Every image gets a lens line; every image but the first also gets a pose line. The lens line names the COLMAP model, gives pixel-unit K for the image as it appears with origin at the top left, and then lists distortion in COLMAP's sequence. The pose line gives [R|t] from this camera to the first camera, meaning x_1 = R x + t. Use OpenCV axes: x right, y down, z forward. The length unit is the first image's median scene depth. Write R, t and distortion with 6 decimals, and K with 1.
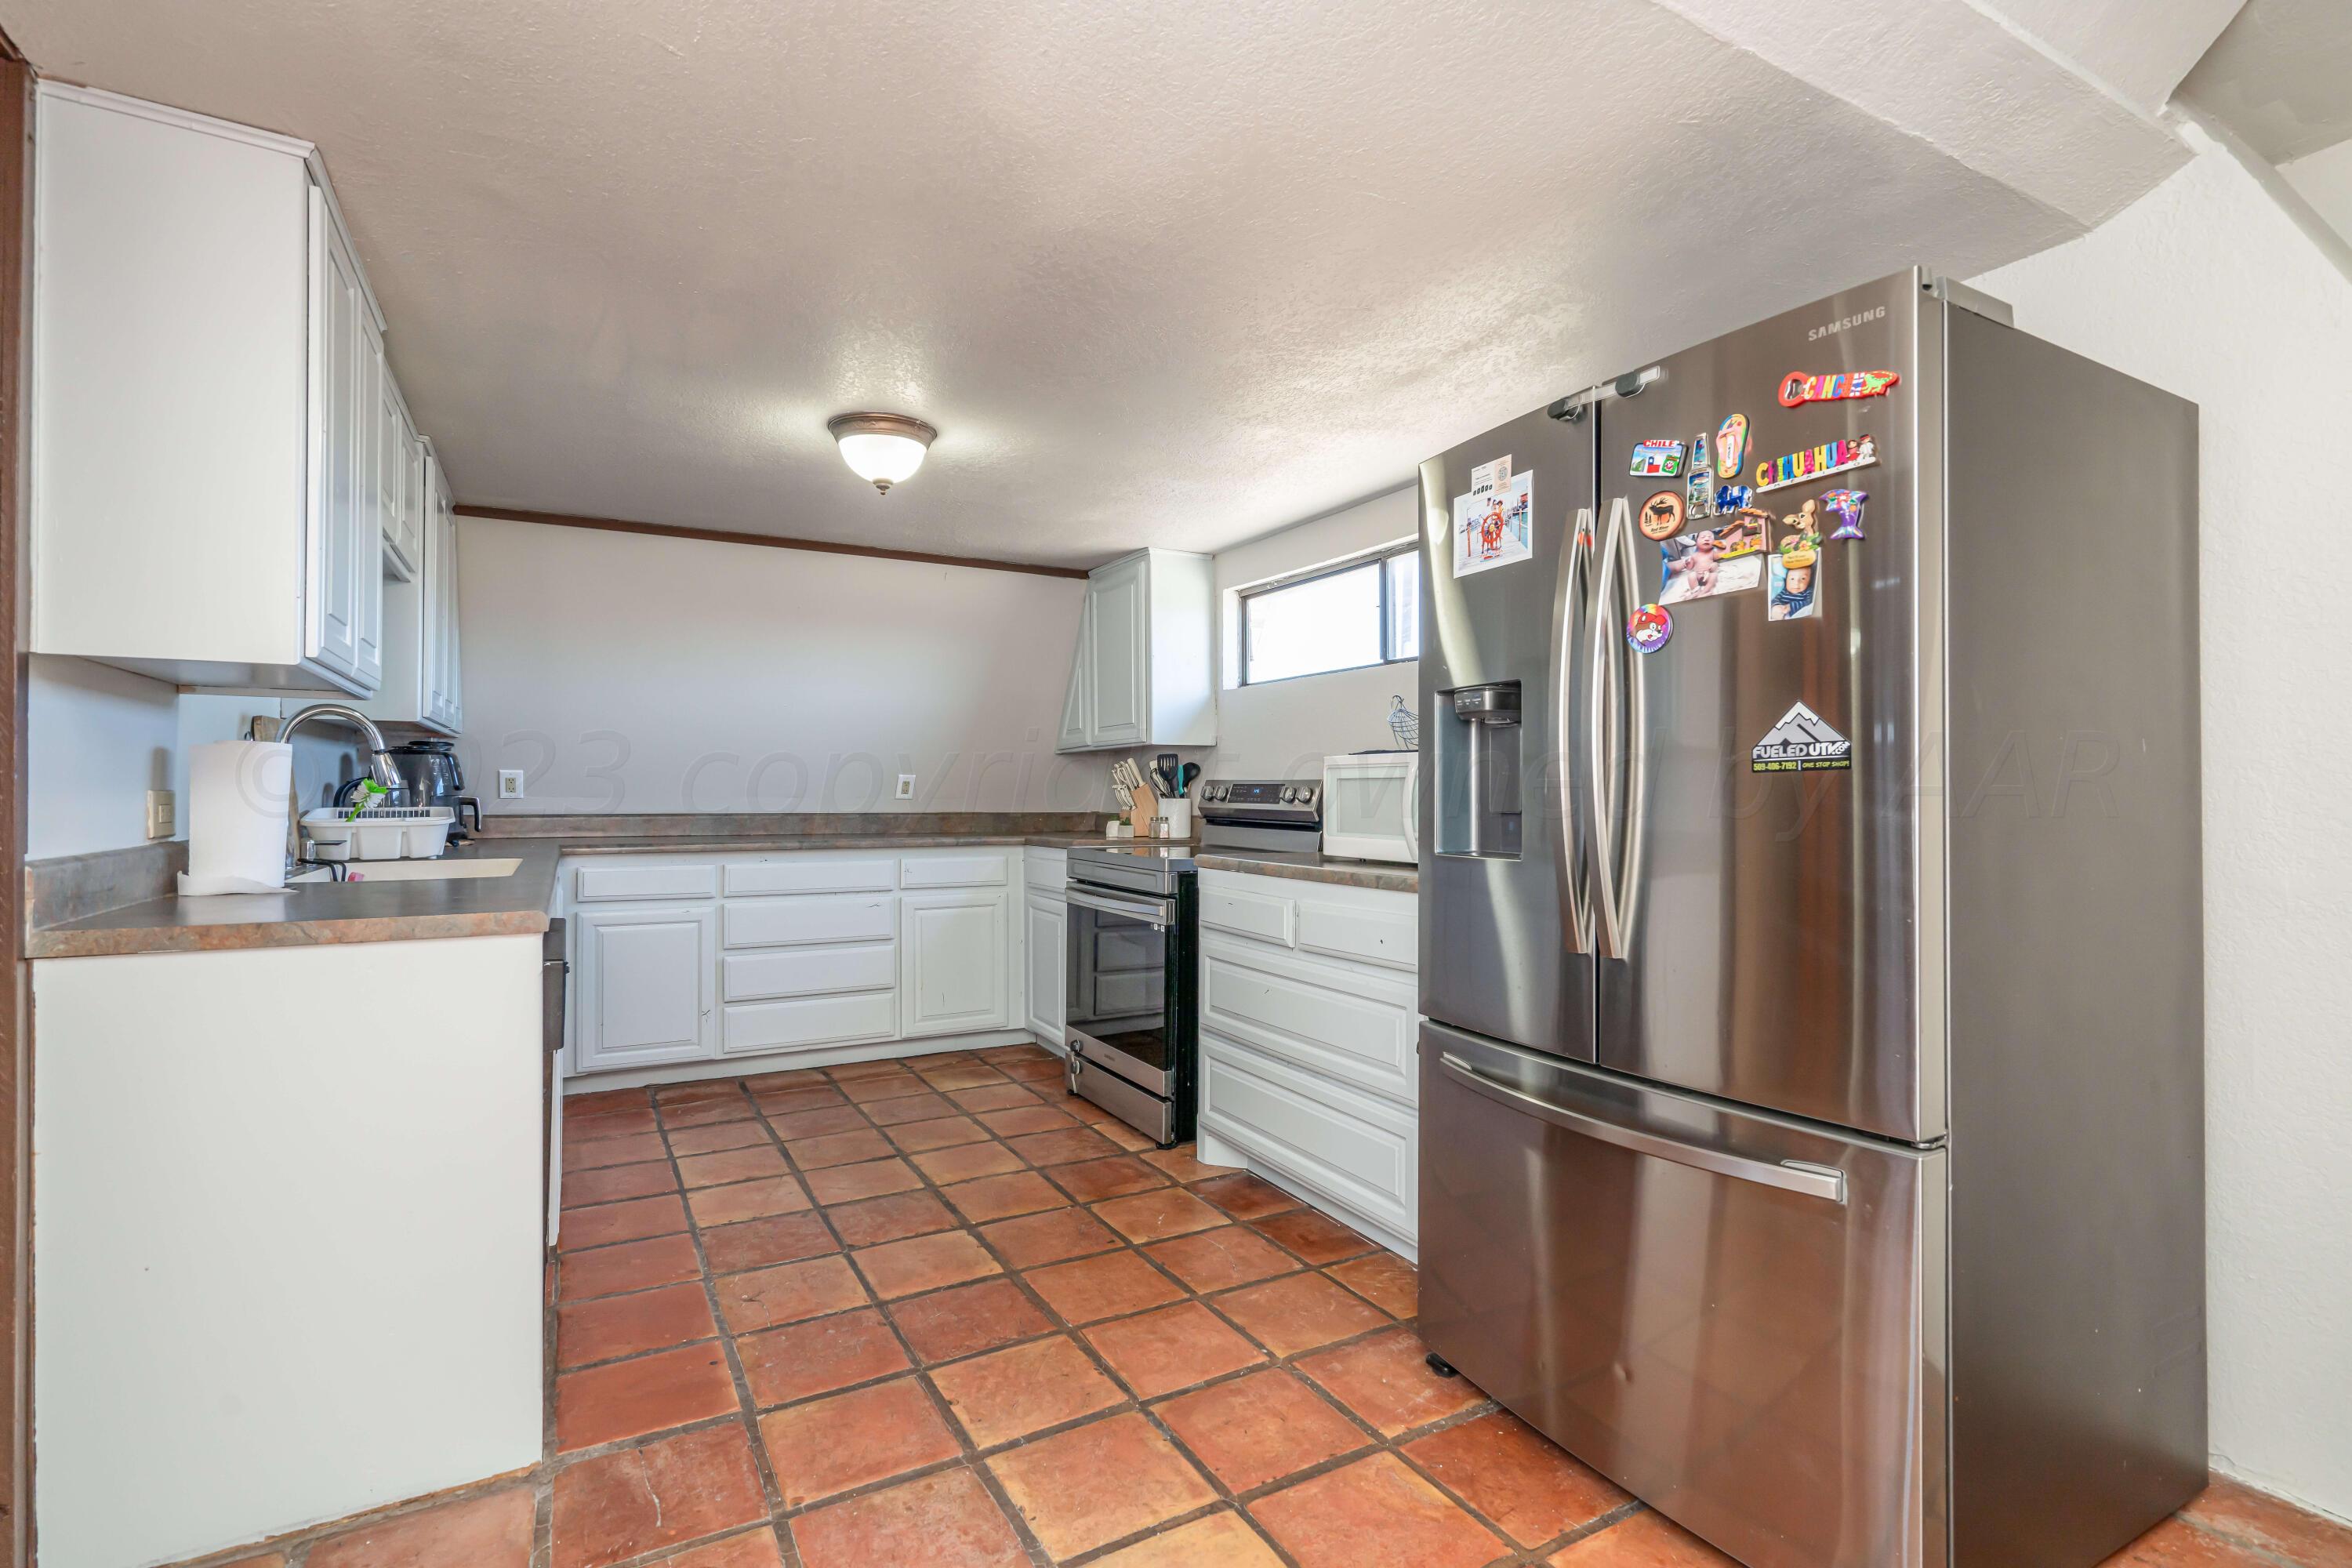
lens RADIAL K [[1105.5, 0, 1219.2], [0, 1105.5, 777.4], [0, 0, 1]] dist [-0.003835, 0.004163]
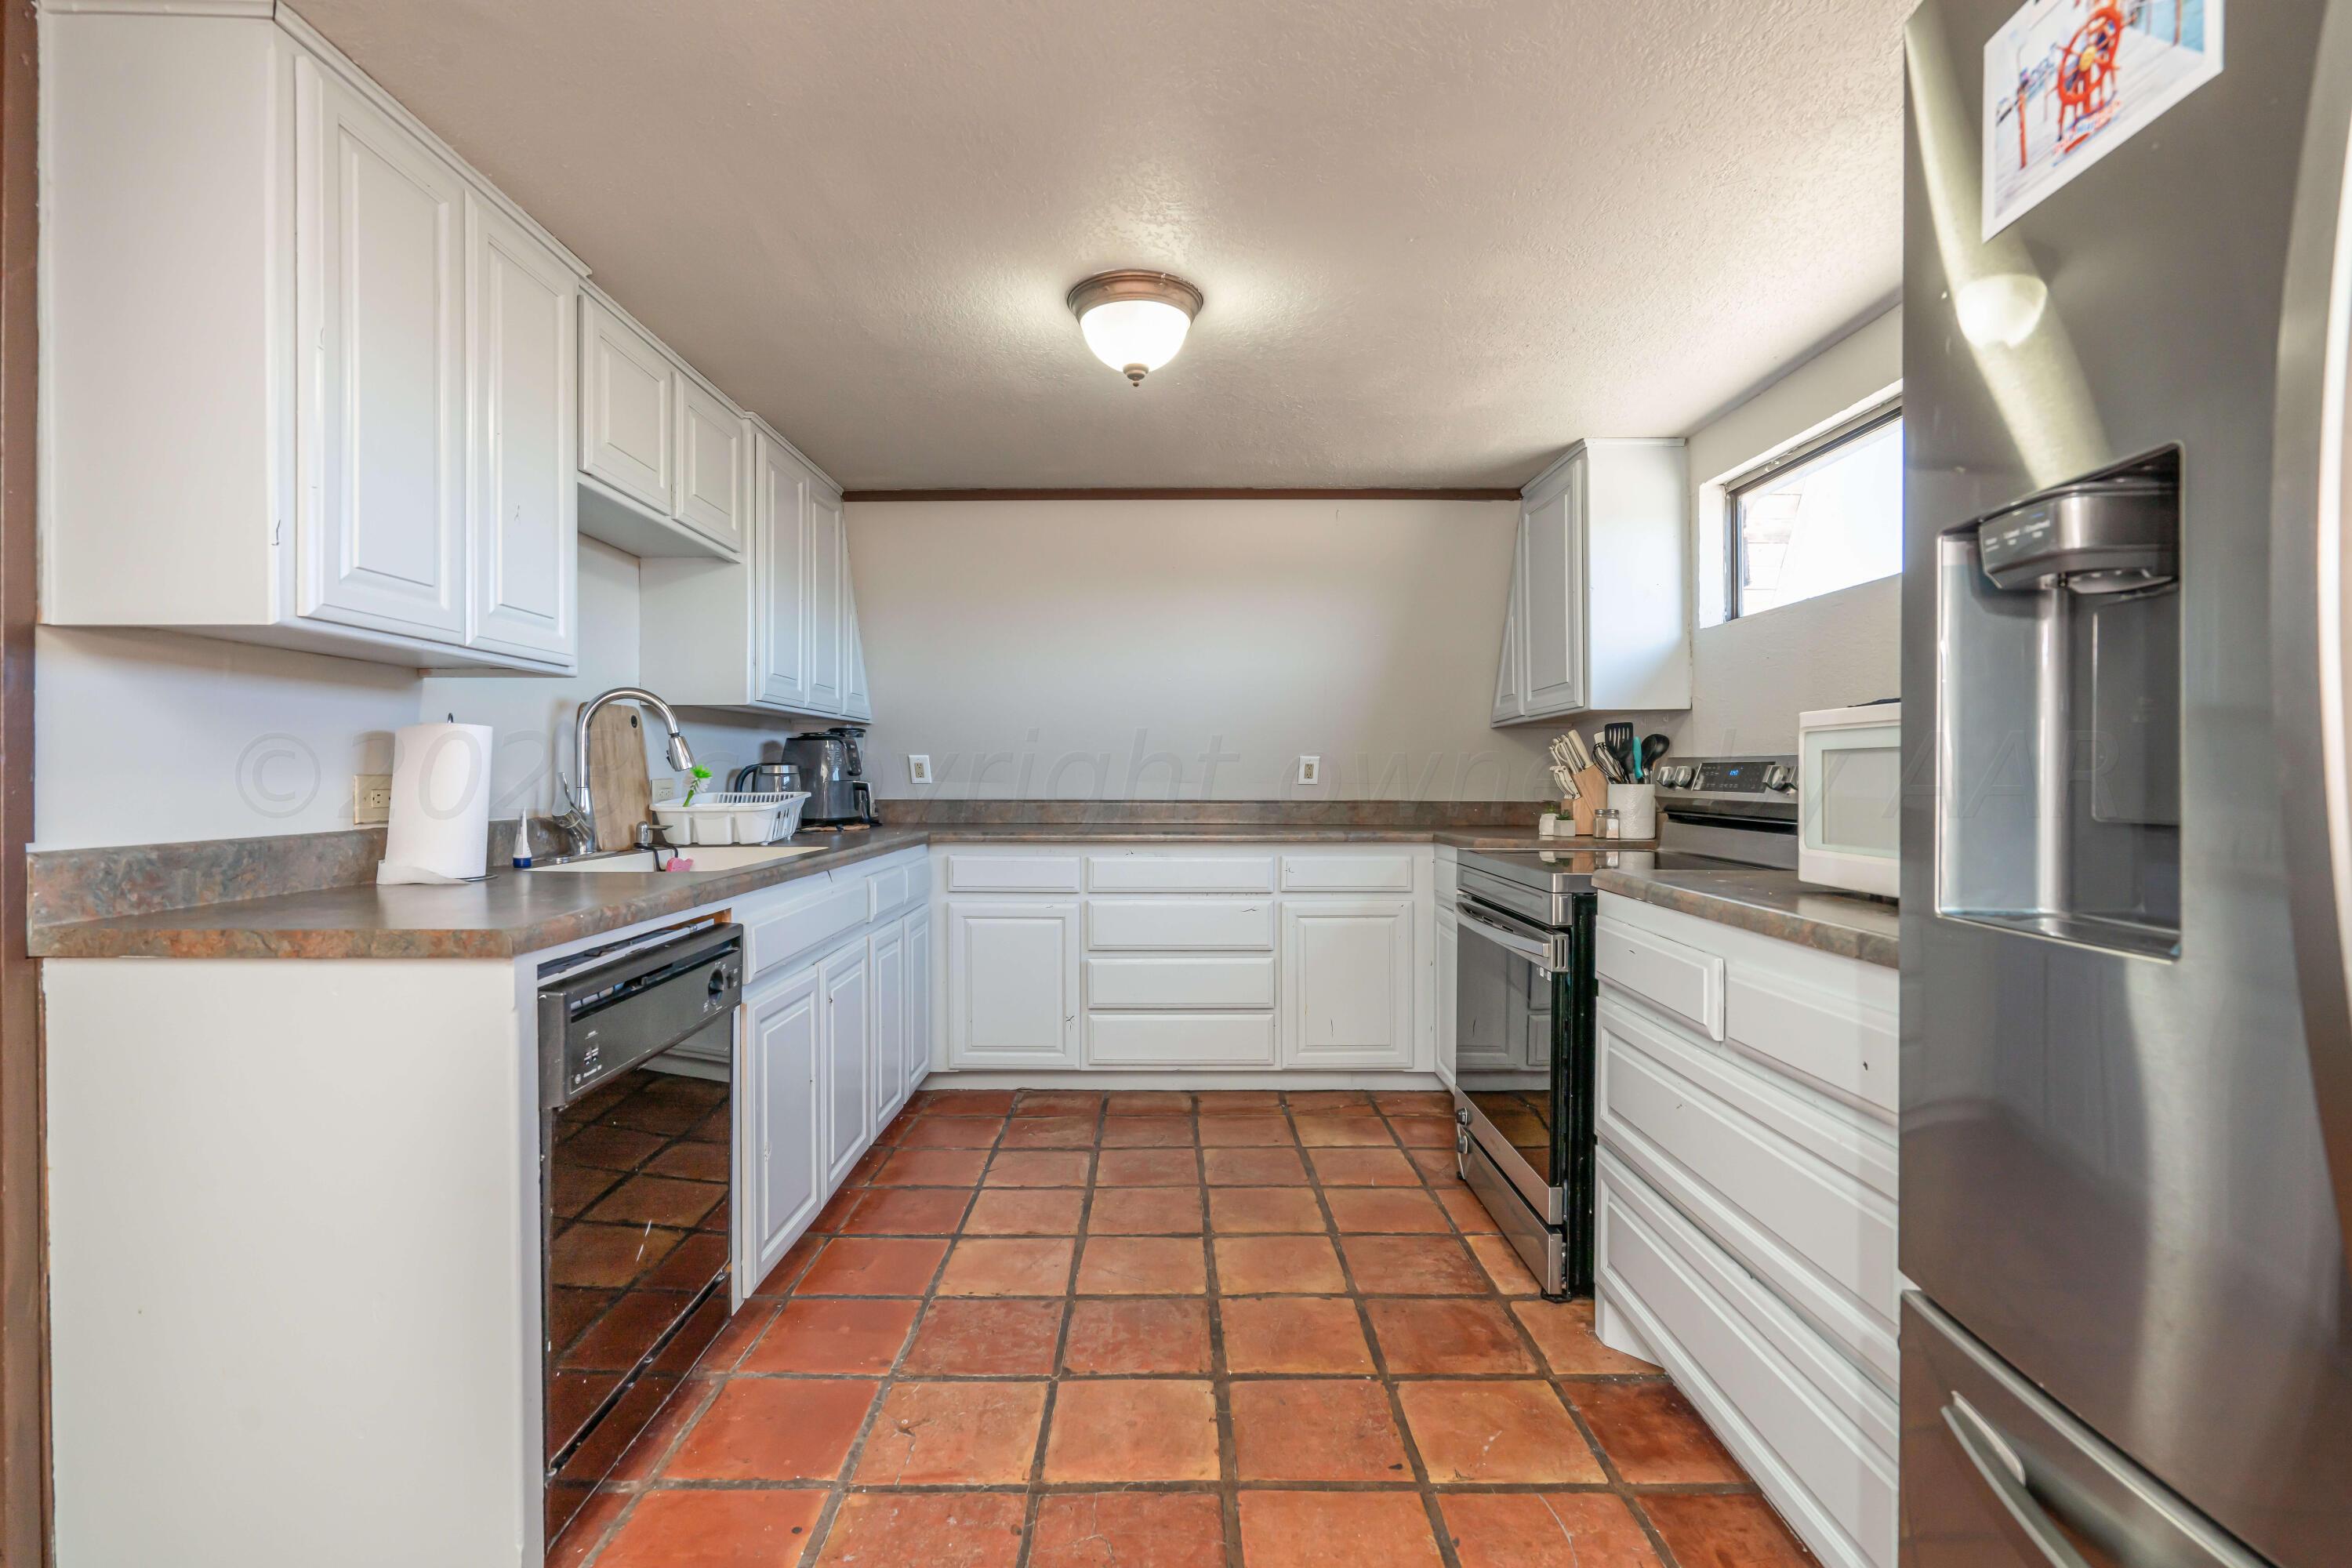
lens RADIAL K [[1105.5, 0, 1189.5], [0, 1105.5, 773.0], [0, 0, 1]] dist [-0.003835, 0.004163]
pose [[0.865051, -0.005293, -0.501657, 0.106236], [0.009761, 0.999933, 0.006282, 0.006052], [0.501590, -0.010331, 0.865044, 0.325932]]
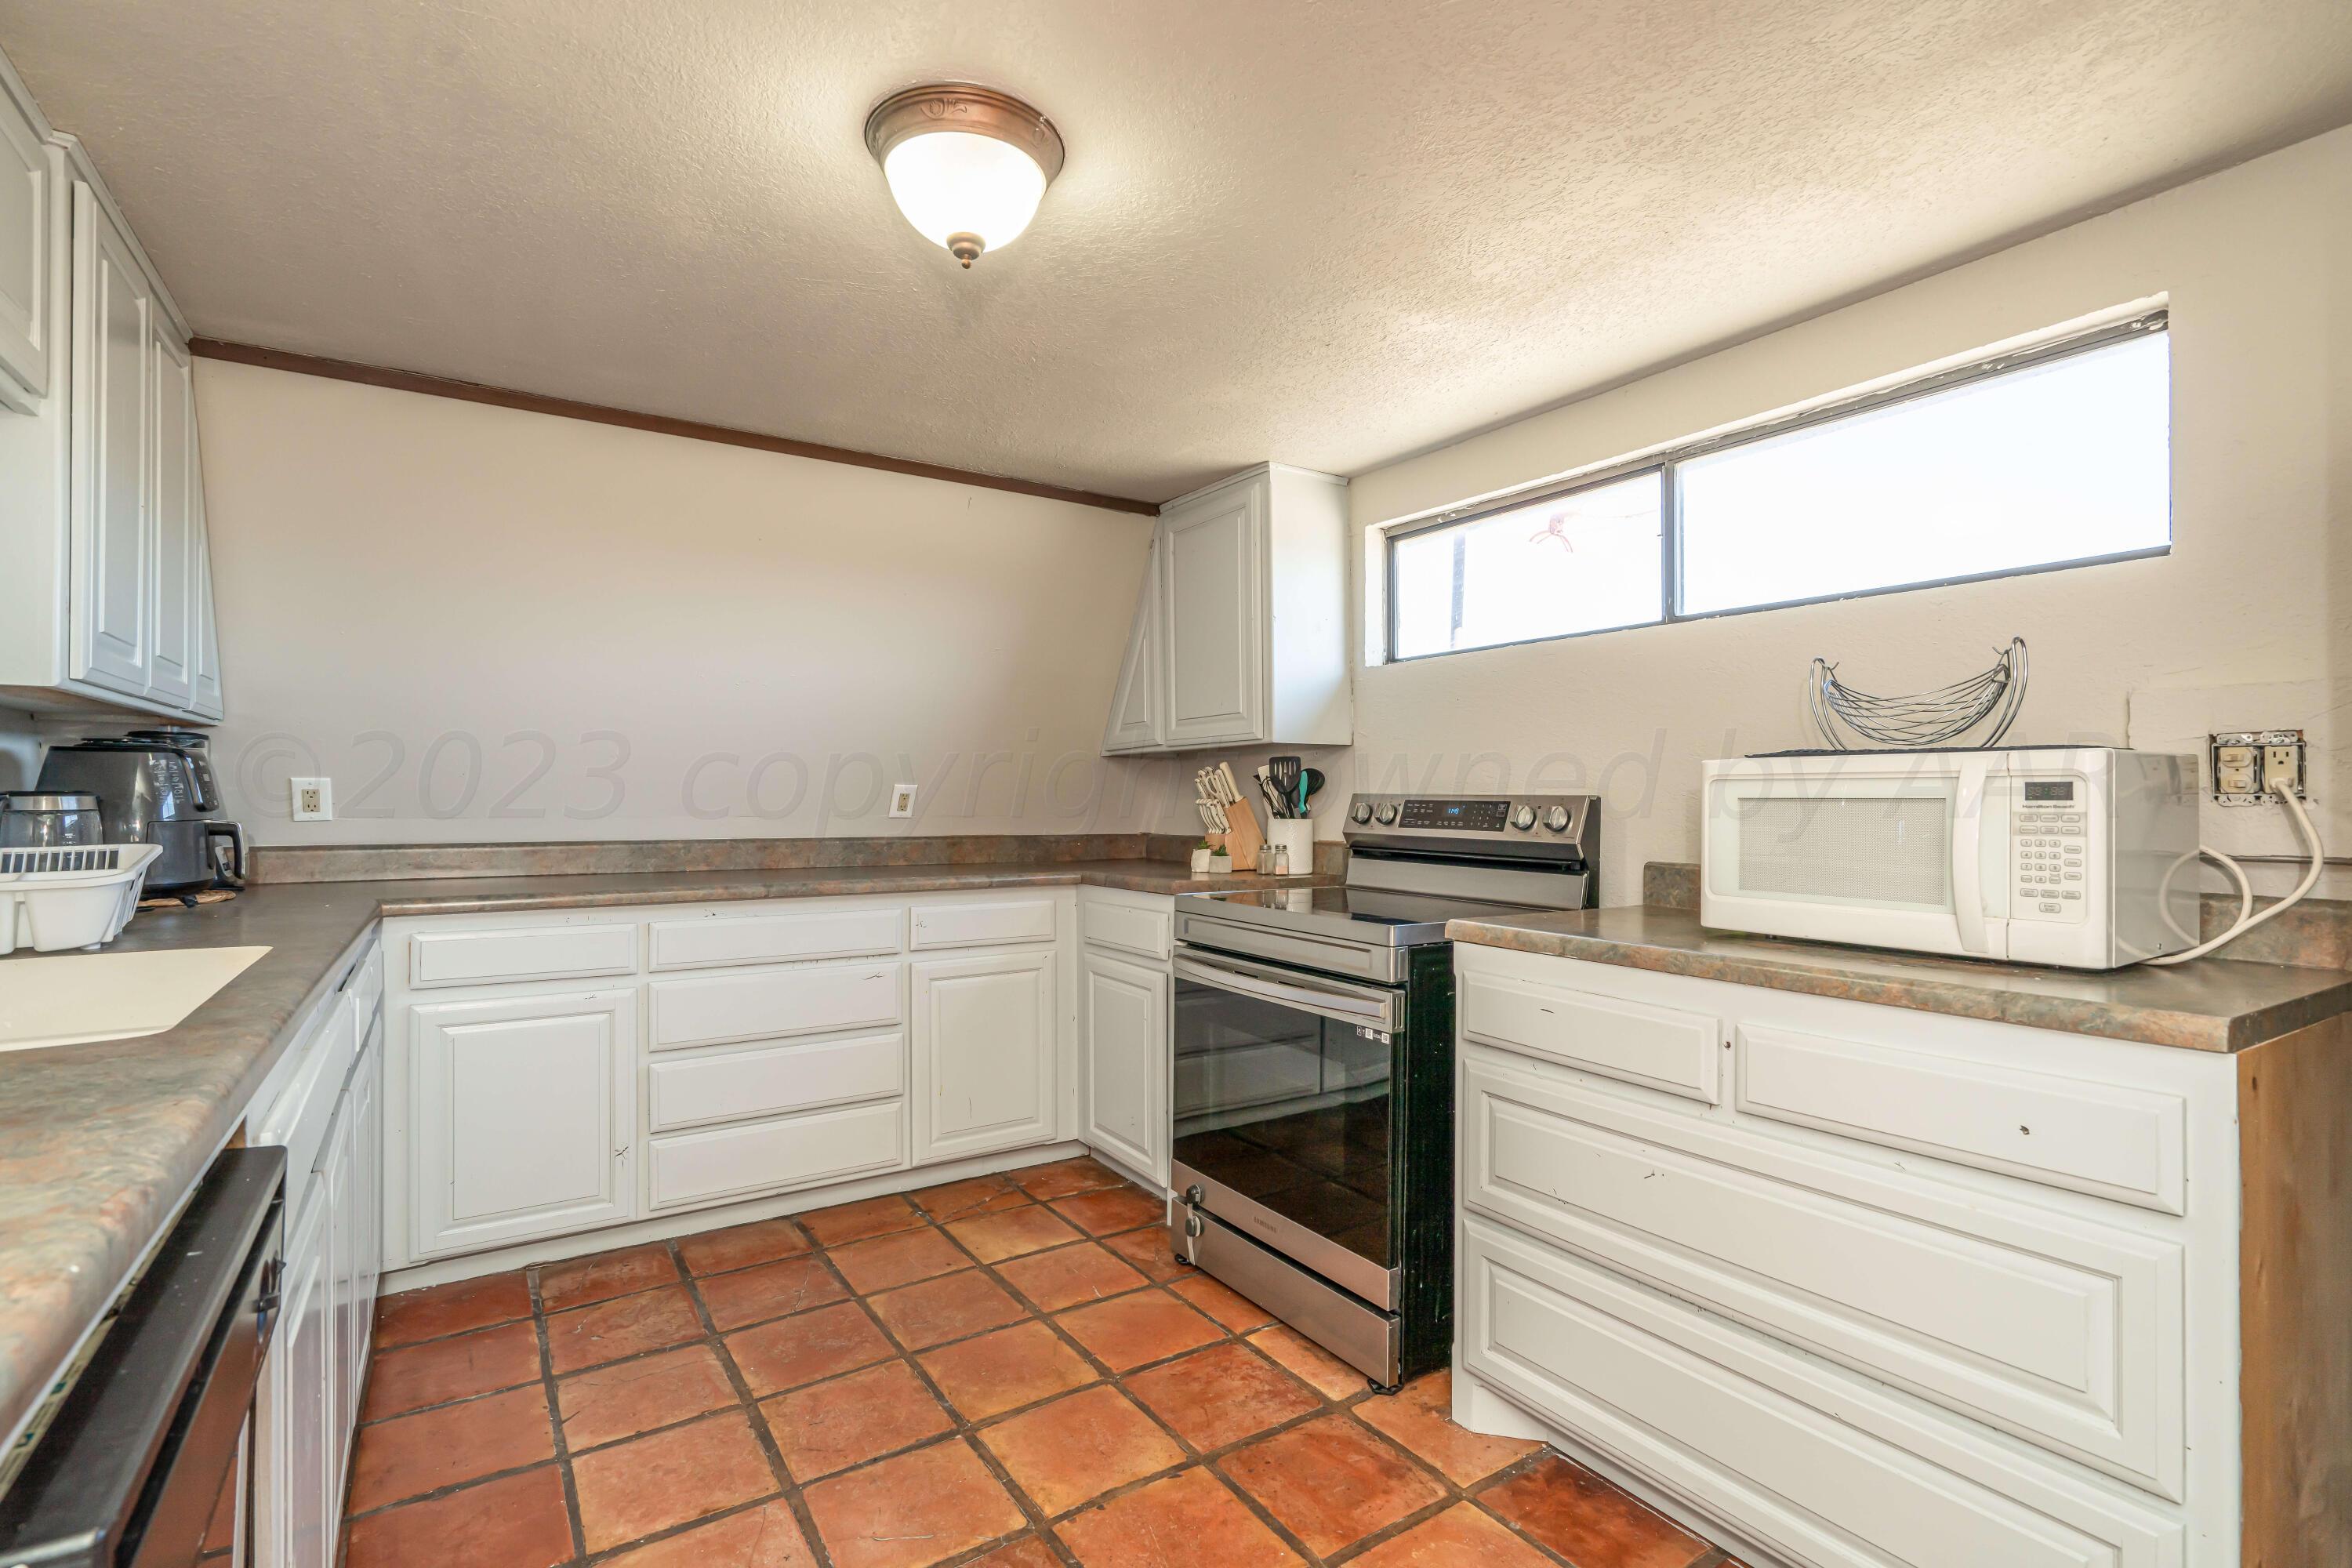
lens RADIAL K [[1105.5, 0, 1208.0], [0, 1105.5, 789.6], [0, 0, 1]] dist [-0.003835, 0.004163]
pose [[0.998188, 0.001125, 0.060156, -0.201219], [-0.001550, 0.999974, 0.007005, -0.006864], [-0.060147, -0.007086, 0.998164, 0.420037]]
